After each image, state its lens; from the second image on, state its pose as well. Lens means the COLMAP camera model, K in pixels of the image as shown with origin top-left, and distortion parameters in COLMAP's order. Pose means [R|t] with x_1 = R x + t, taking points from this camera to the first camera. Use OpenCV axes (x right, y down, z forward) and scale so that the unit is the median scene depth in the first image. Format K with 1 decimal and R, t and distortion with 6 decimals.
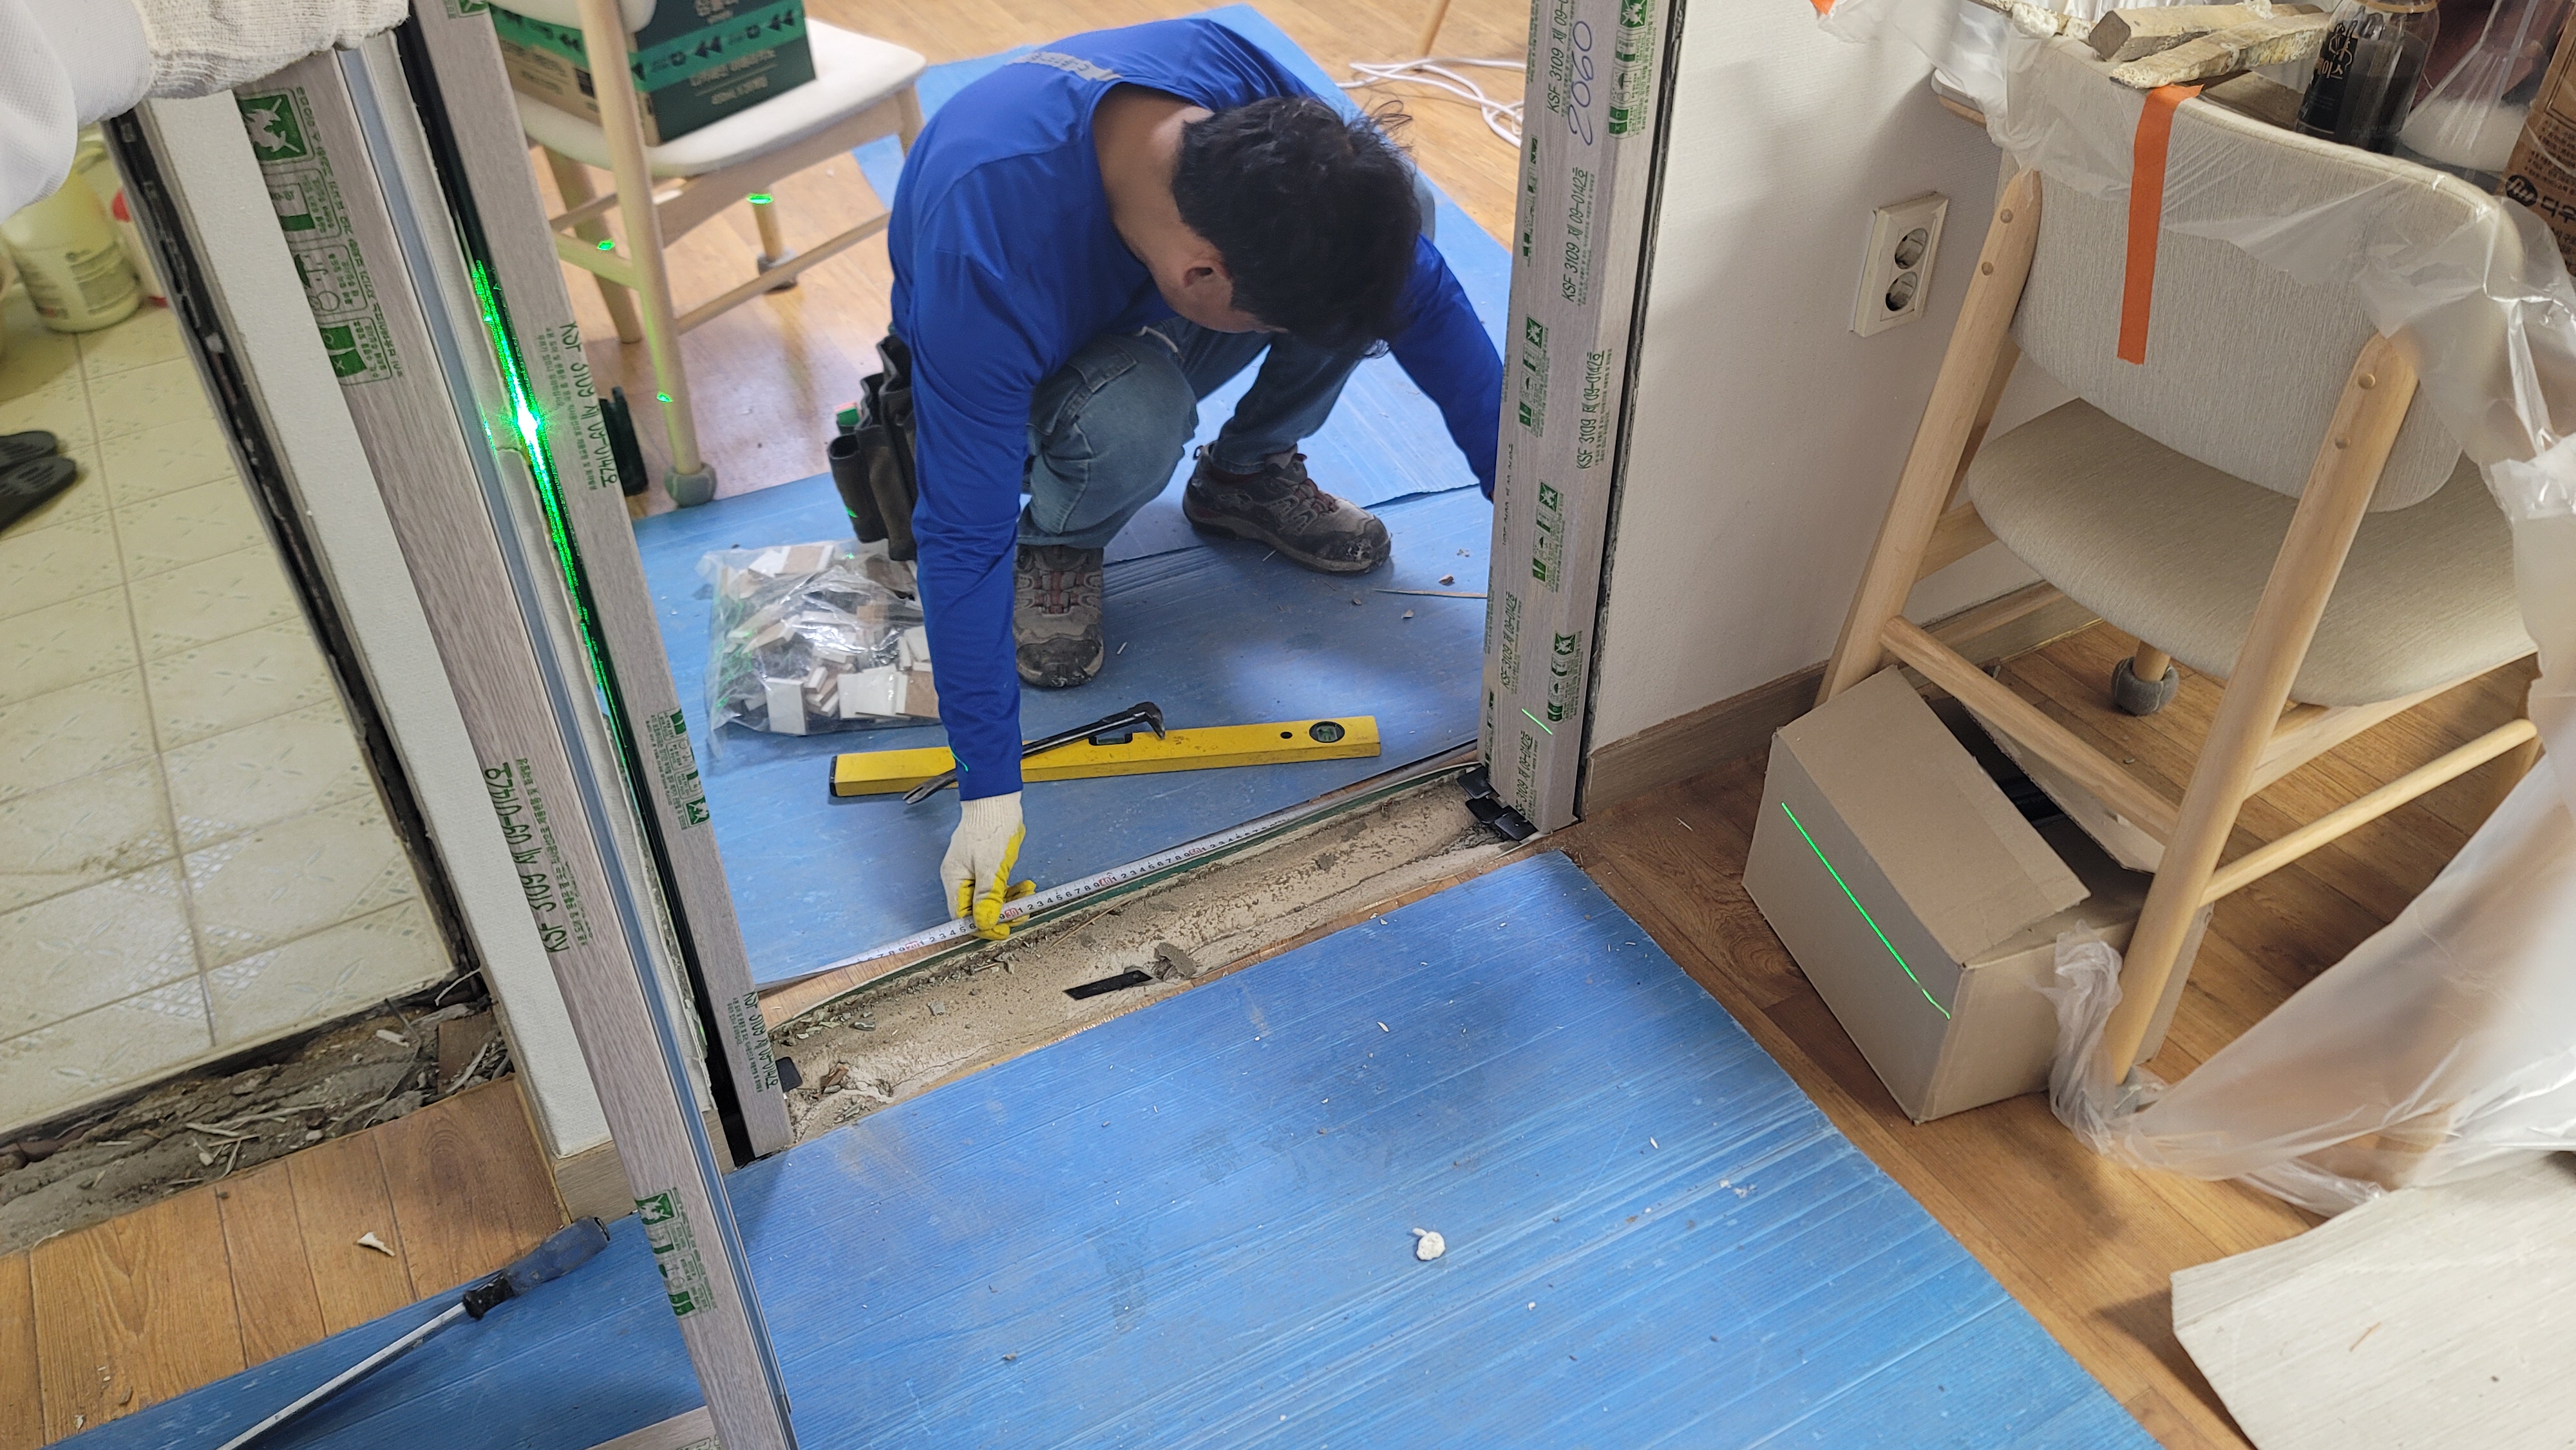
lens RADIAL K [[1890.1, 0, 1313.8], [0, 1890.1, 741.9], [0, 0, 1]] dist [0.081432, -0.076157]
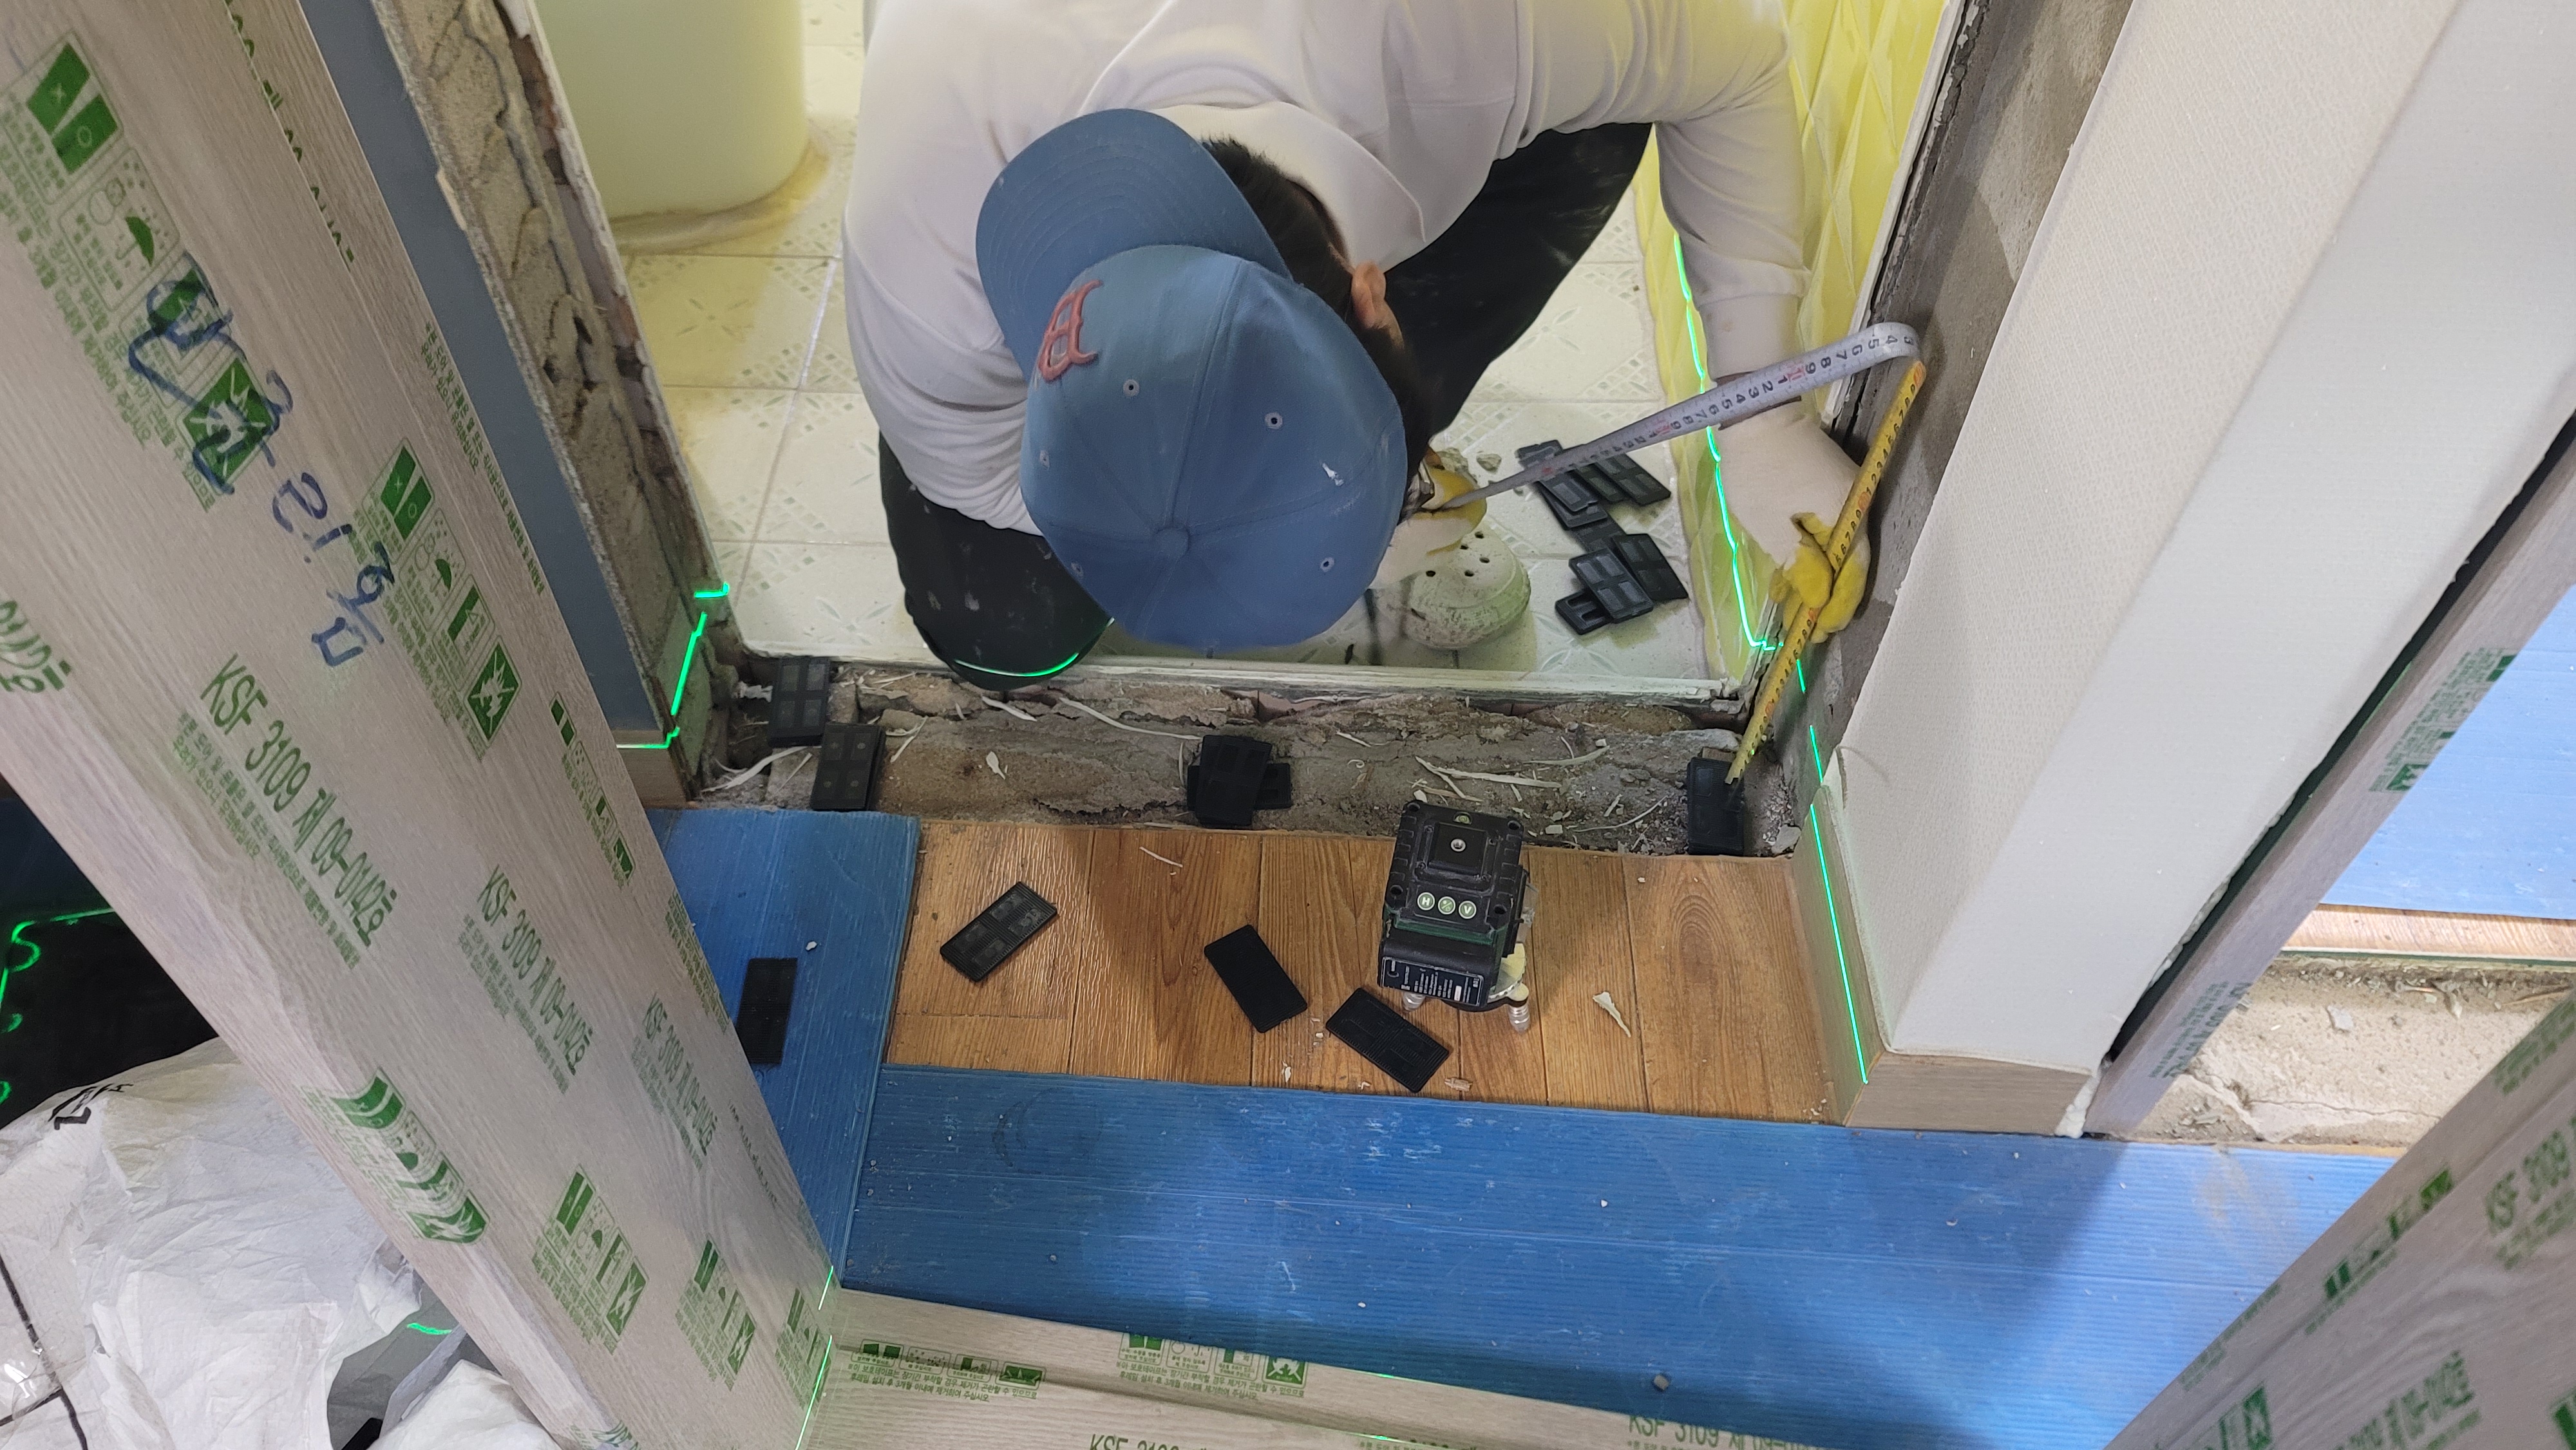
lens RADIAL K [[1890.1, 0, 1290.2], [0, 1890.1, 716.8], [0, 0, 1]] dist [0.081432, -0.076157]
pose [[0.847659, 0.419733, -0.324497, -0.372614], [-0.343518, 0.900328, 0.267218, -0.022785], [0.404314, -0.115039, 0.907357, 0.205651]]
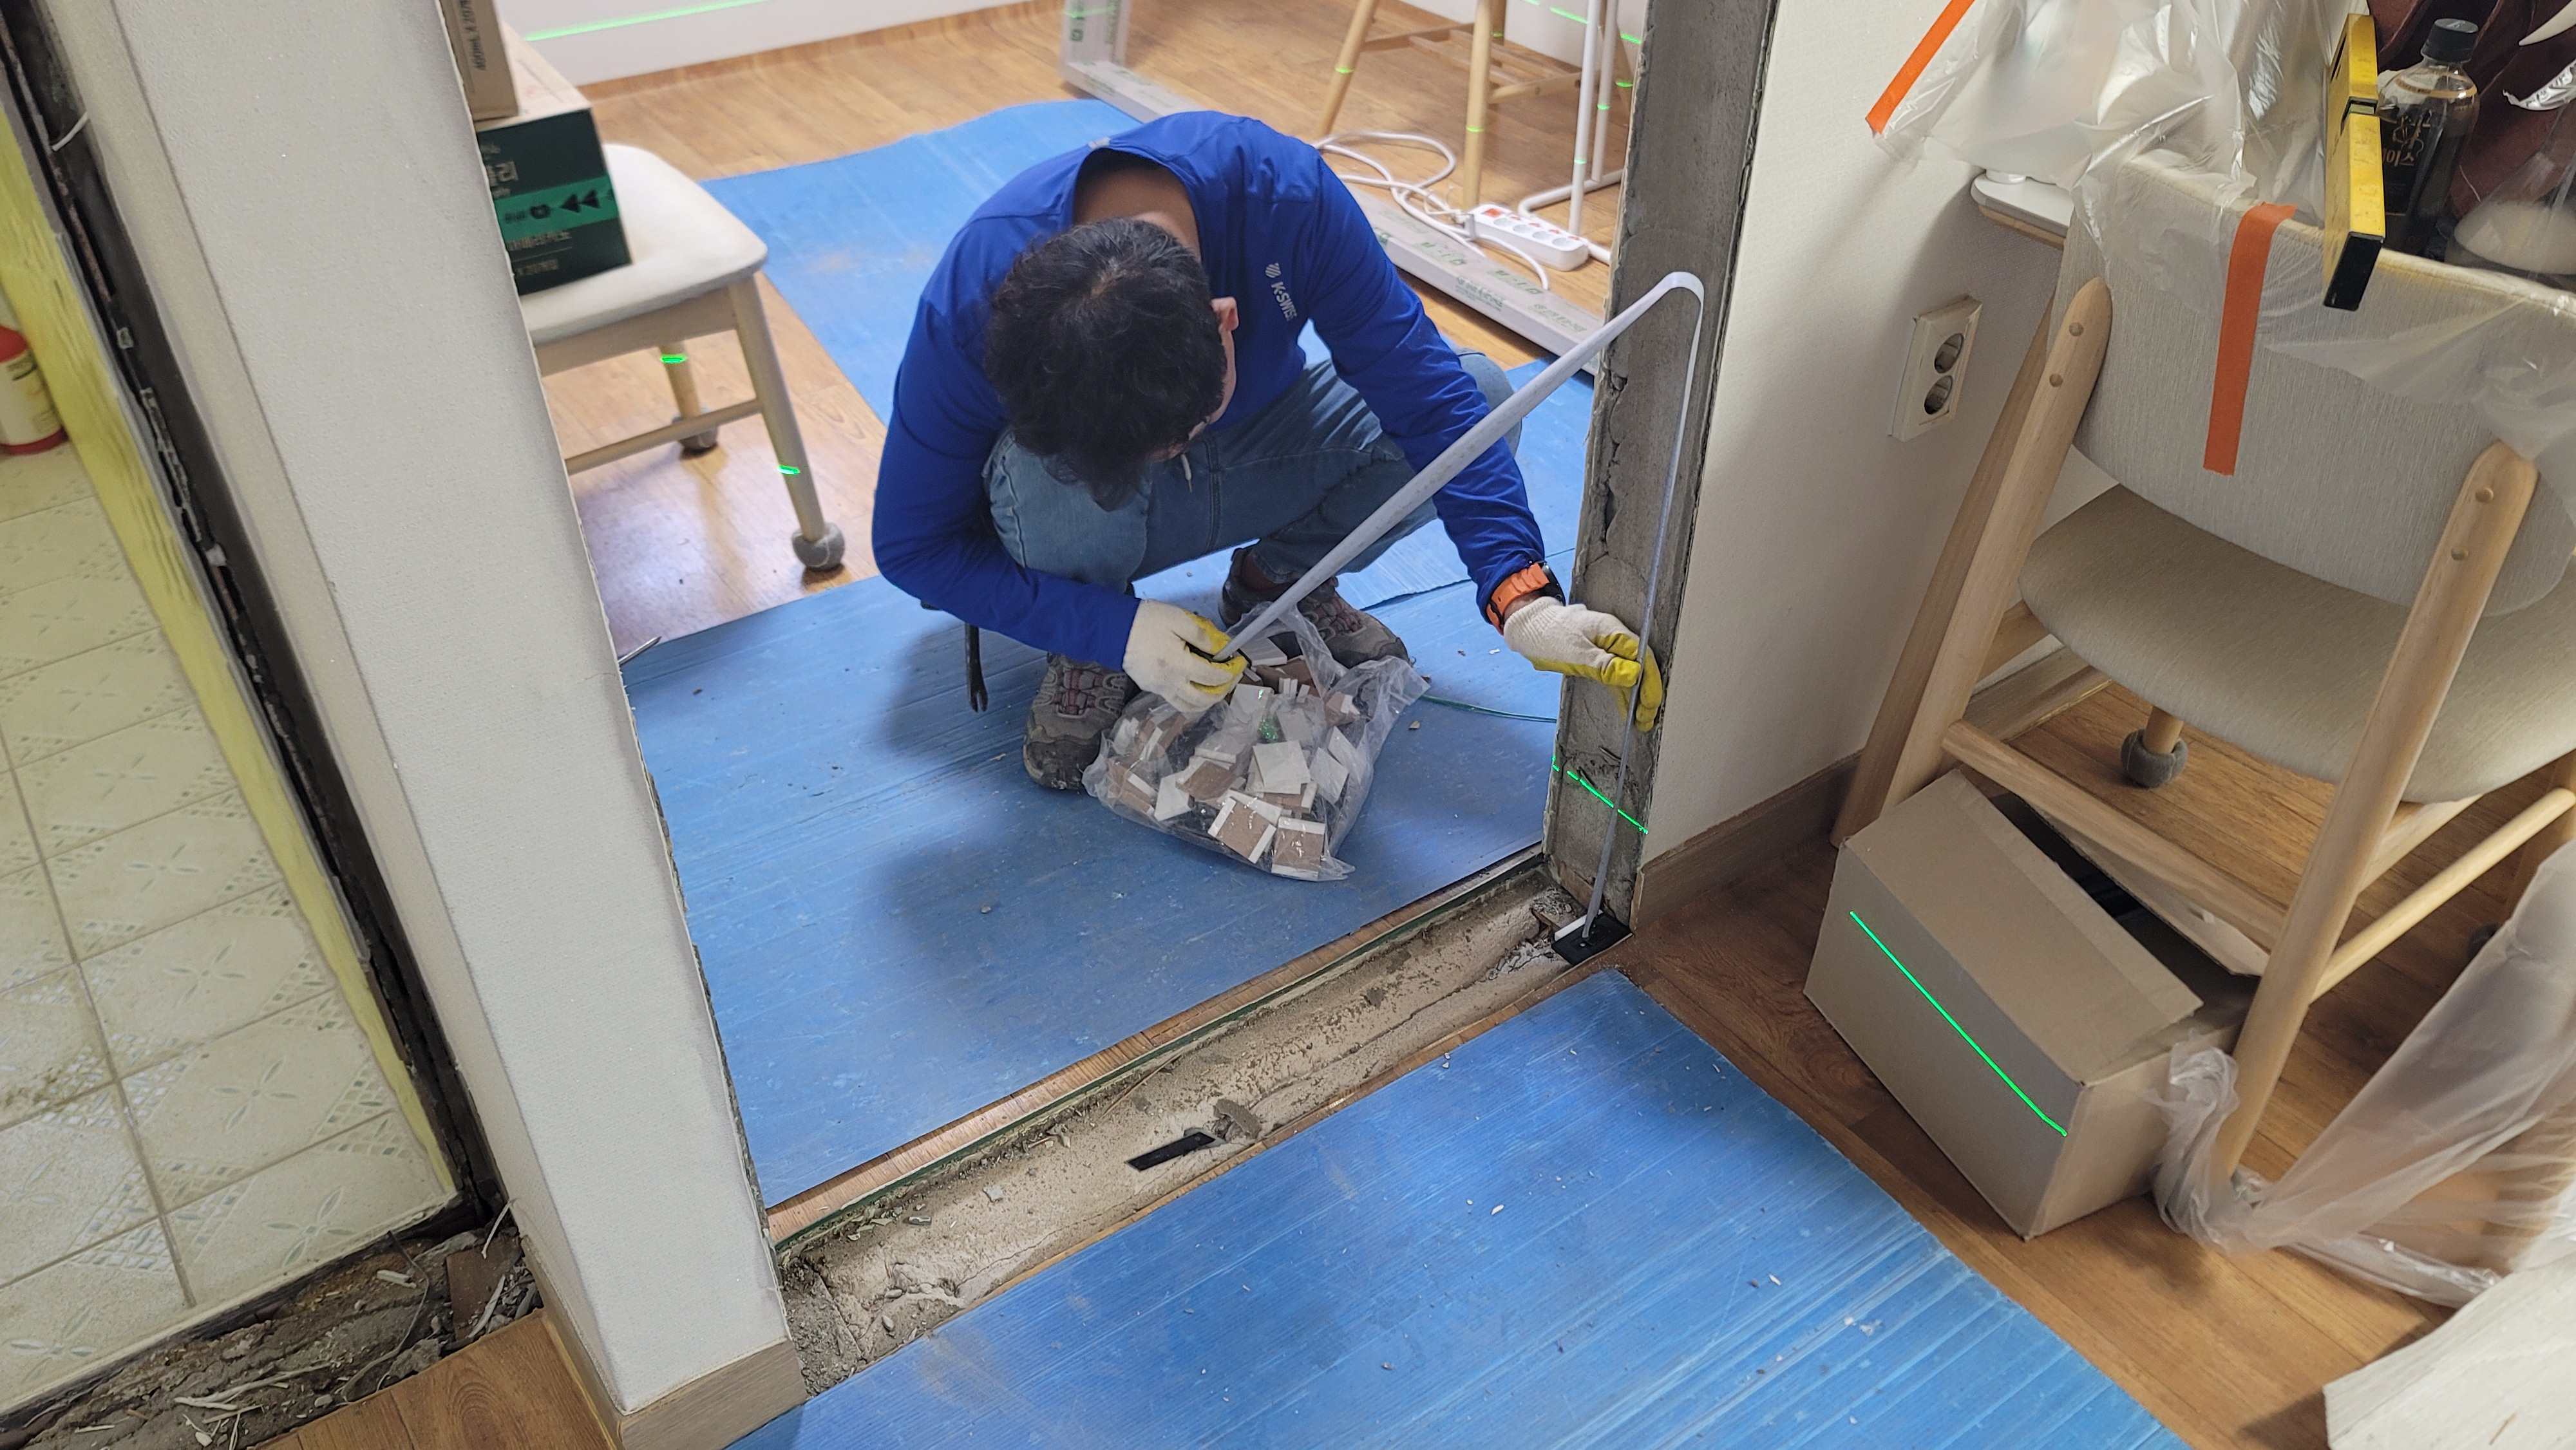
lens RADIAL K [[1890.1, 0, 1322.4], [0, 1890.1, 722.1], [0, 0, 1]] dist [0.081432, -0.076157]
pose [[0.993924, -0.059213, 0.092785, -0.119015], [0.061925, 0.997726, -0.026622, -0.061157], [-0.090997, 0.032206, 0.995330, 0.044983]]
